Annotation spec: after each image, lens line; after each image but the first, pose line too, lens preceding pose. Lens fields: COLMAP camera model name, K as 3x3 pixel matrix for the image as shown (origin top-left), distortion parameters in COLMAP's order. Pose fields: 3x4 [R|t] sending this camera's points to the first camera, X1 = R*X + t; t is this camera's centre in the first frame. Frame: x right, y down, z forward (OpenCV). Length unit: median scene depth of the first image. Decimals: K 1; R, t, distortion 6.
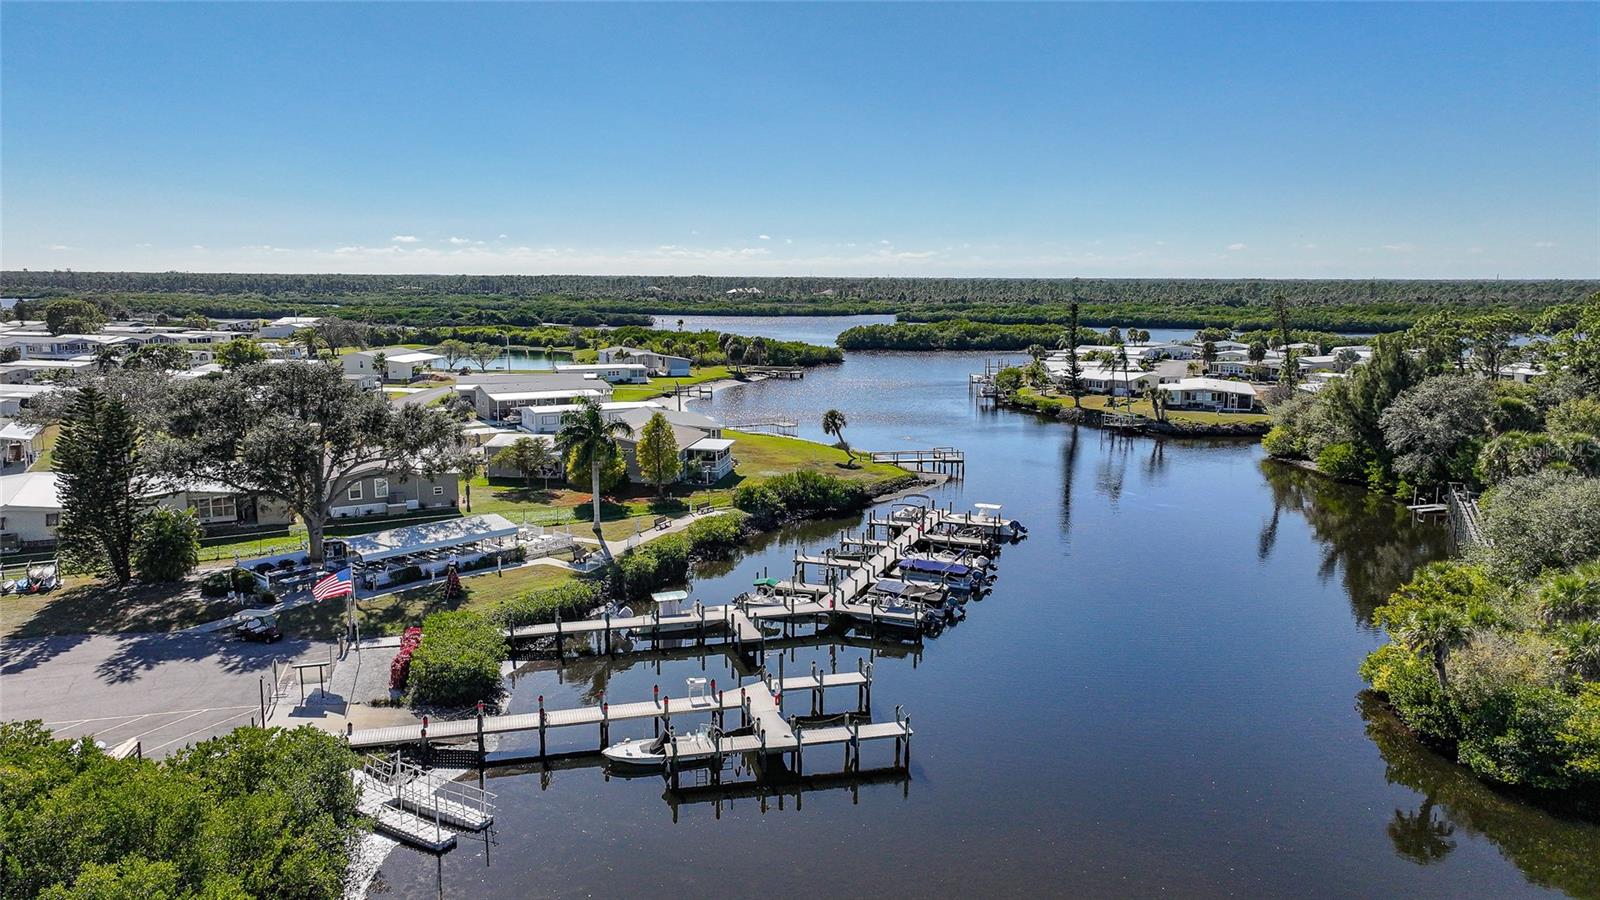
lens RADIAL K [[1115.6, 0, 803.8], [0, 1115.6, 450.0], [0, 0, 1]] dist [0.004020, 0.007195]
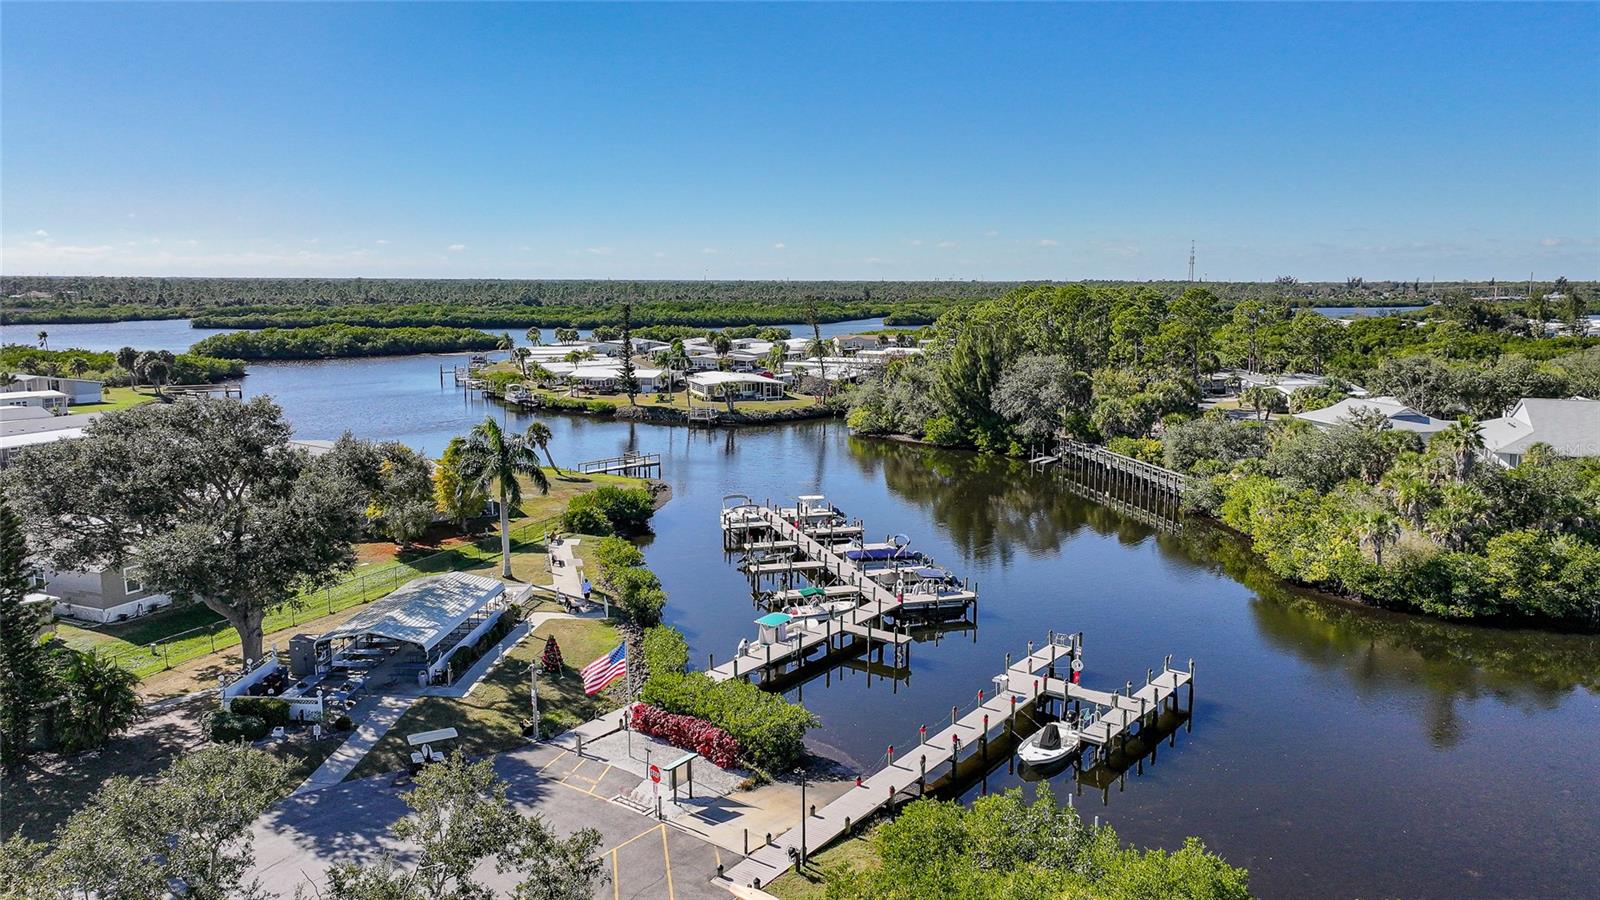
lens RADIAL K [[1115.6, 0, 807.7], [0, 1115.6, 448.0], [0, 0, 1]] dist [0.004020, 0.007195]
pose [[0.782991, -0.091636, 0.615246, -0.264831], [0.092742, 0.995232, 0.030204, -0.015568], [-0.615080, 0.033410, 0.787756, 0.094084]]
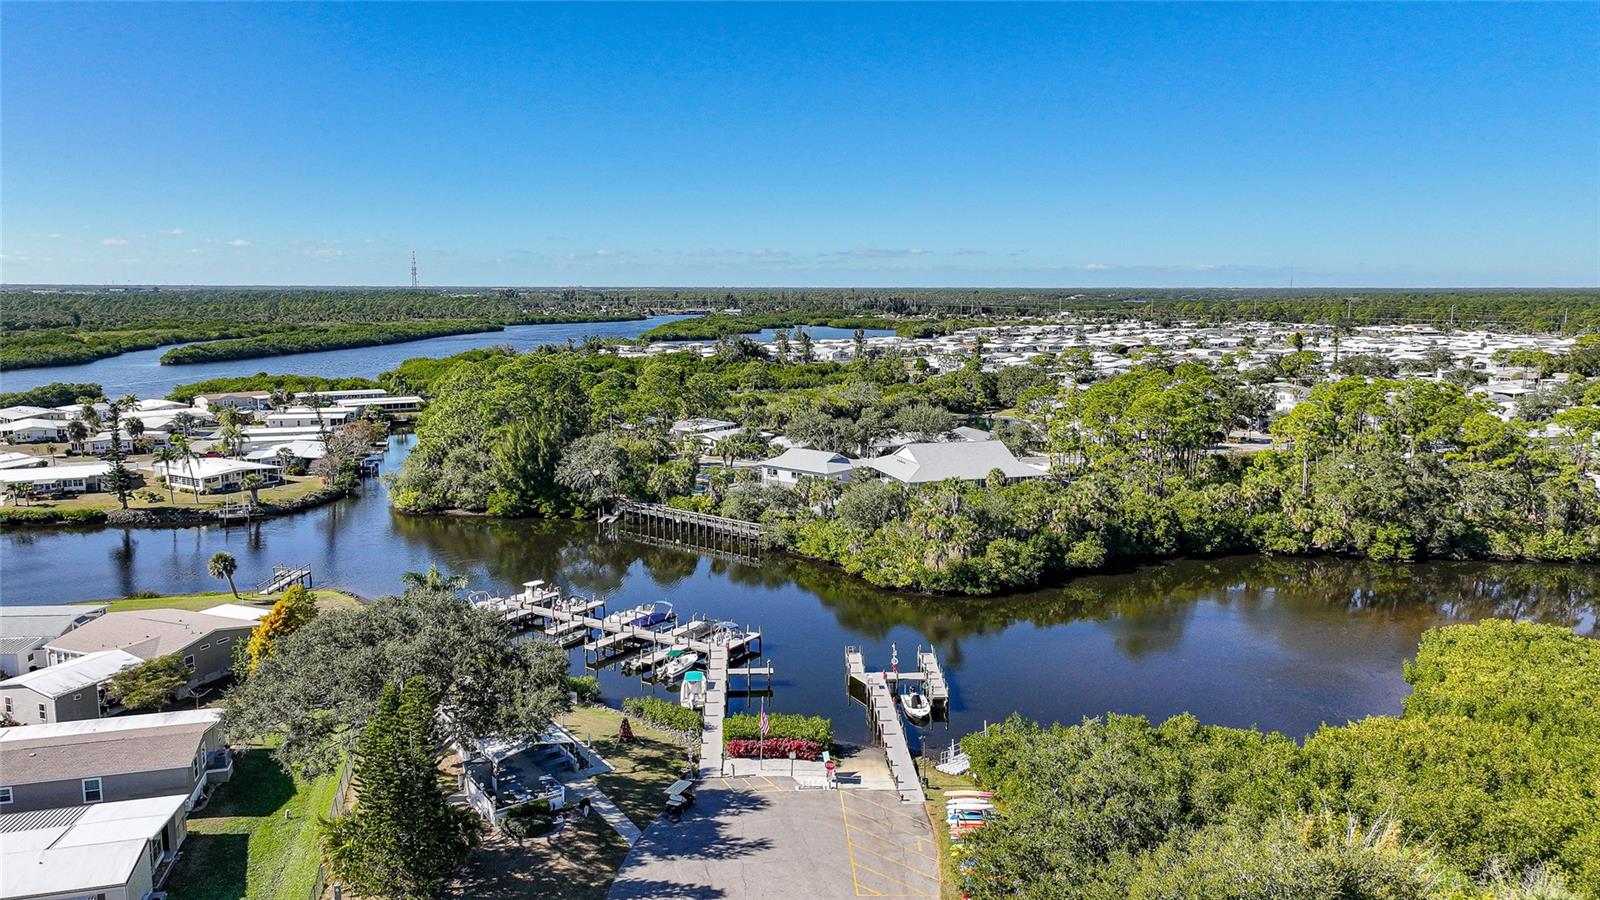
lens RADIAL K [[1115.6, 0, 801.6], [0, 1115.6, 446.9], [0, 0, 1]] dist [0.004020, 0.007195]
pose [[0.222074, -0.140113, 0.964910, -0.551914], [0.146546, 0.983176, 0.109038, -0.111542], [-0.963954, 0.117189, 0.238871, 0.200083]]
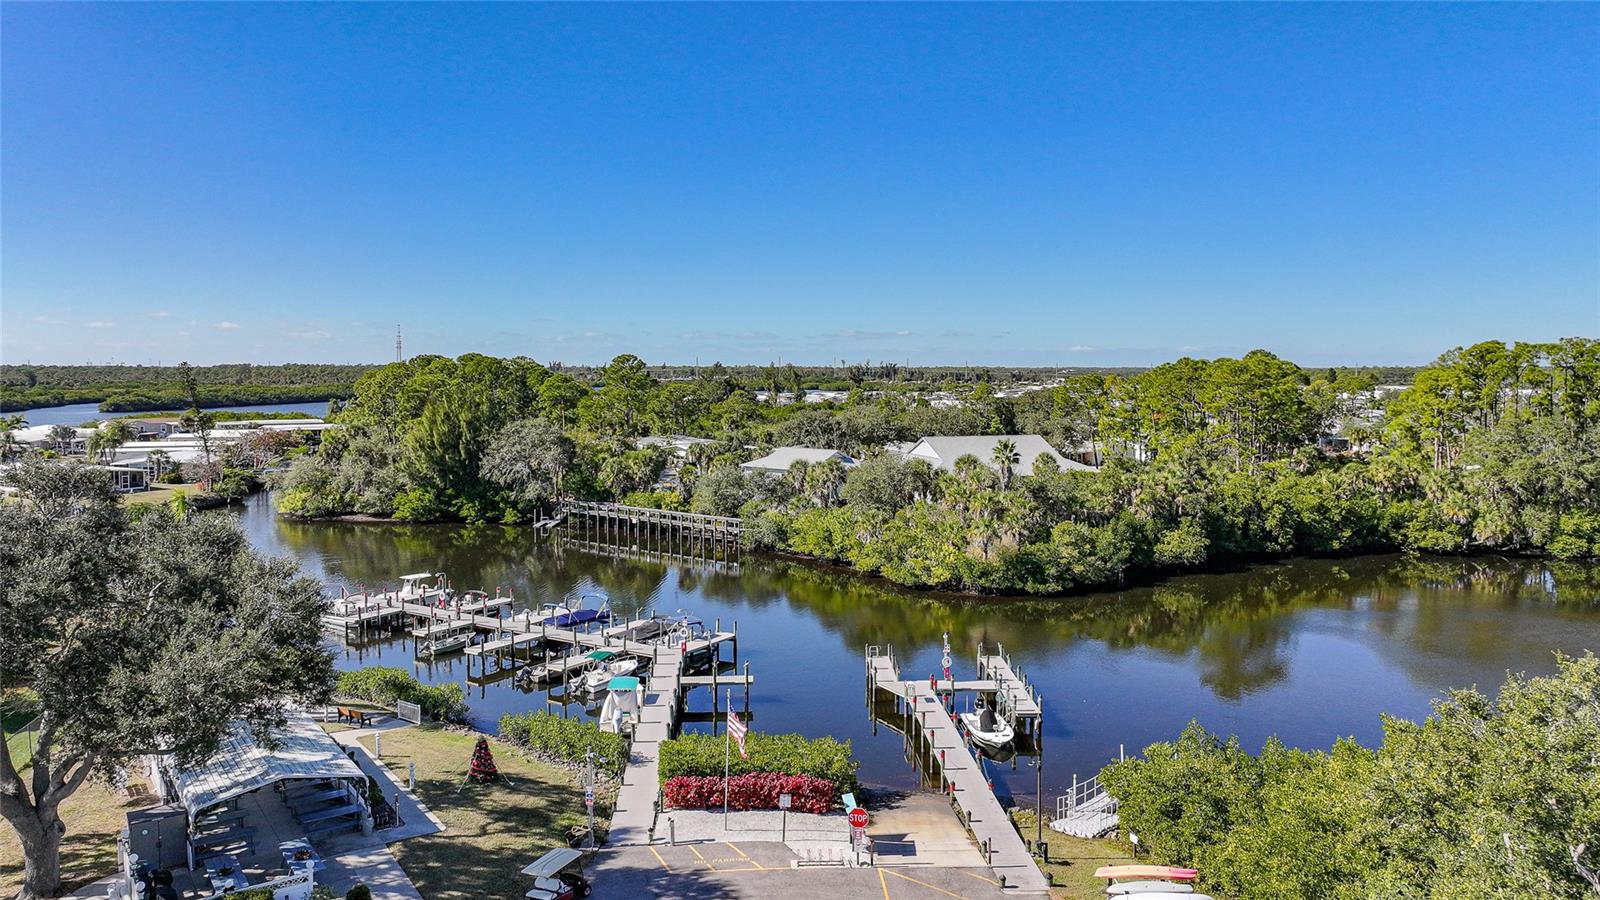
lens RADIAL K [[1115.6, 0, 804.0], [0, 1115.6, 453.3], [0, 0, 1]] dist [0.004020, 0.007195]
pose [[0.210255, -0.074911, 0.974772, -0.361897], [0.146229, 0.988254, 0.044406, -0.024270], [-0.966649, 0.133204, 0.218740, 0.259799]]
